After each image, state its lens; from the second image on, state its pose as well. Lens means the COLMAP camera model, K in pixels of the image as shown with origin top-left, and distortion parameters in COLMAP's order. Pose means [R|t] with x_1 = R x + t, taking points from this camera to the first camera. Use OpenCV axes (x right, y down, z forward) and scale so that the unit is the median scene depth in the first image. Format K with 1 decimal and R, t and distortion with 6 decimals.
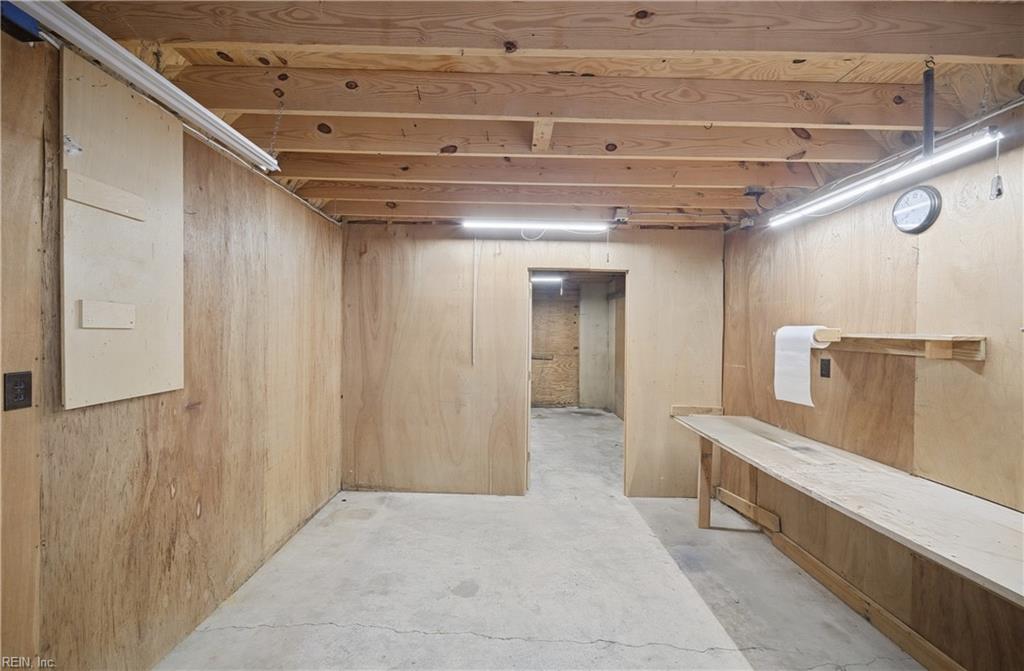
lens RADIAL K [[398.0, 0, 512.0], [0, 398.0, 335.5], [0, 0, 1]] dist [0.000042, 0.000001]
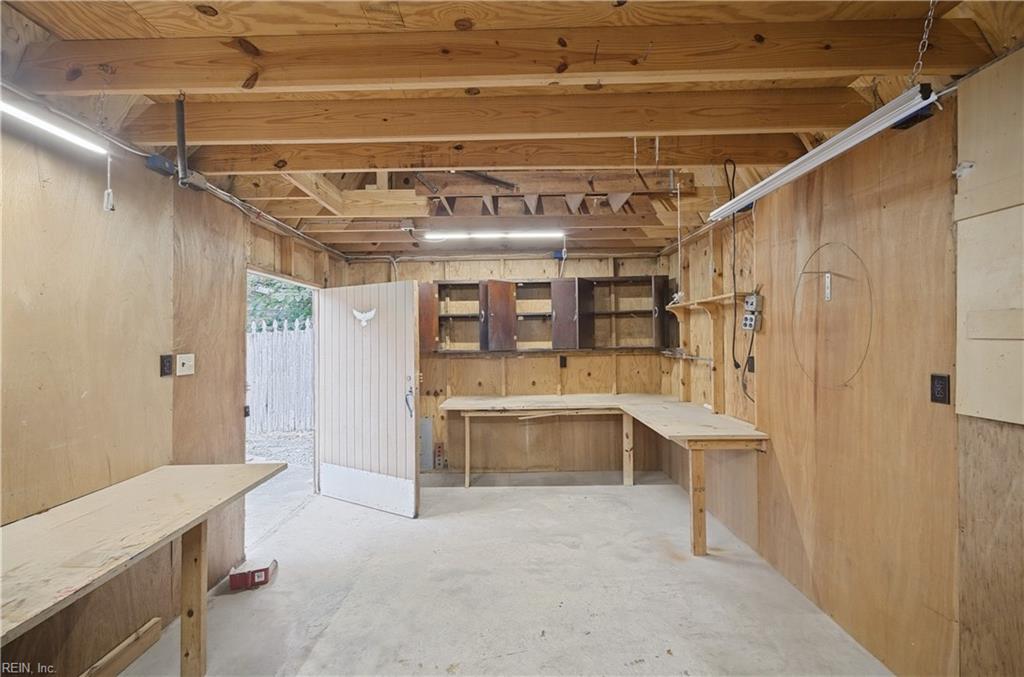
lens RADIAL K [[414.0, 0, 512.0], [0, 414.0, 338.5], [0, 0, 1]] dist [-0.002022, -0.000357]
pose [[-0.999911, -0.010285, 0.008516, 0.088294], [-0.010136, 0.999798, 0.017371, -0.024531], [-0.008692, 0.017283, -0.999813, 2.028694]]
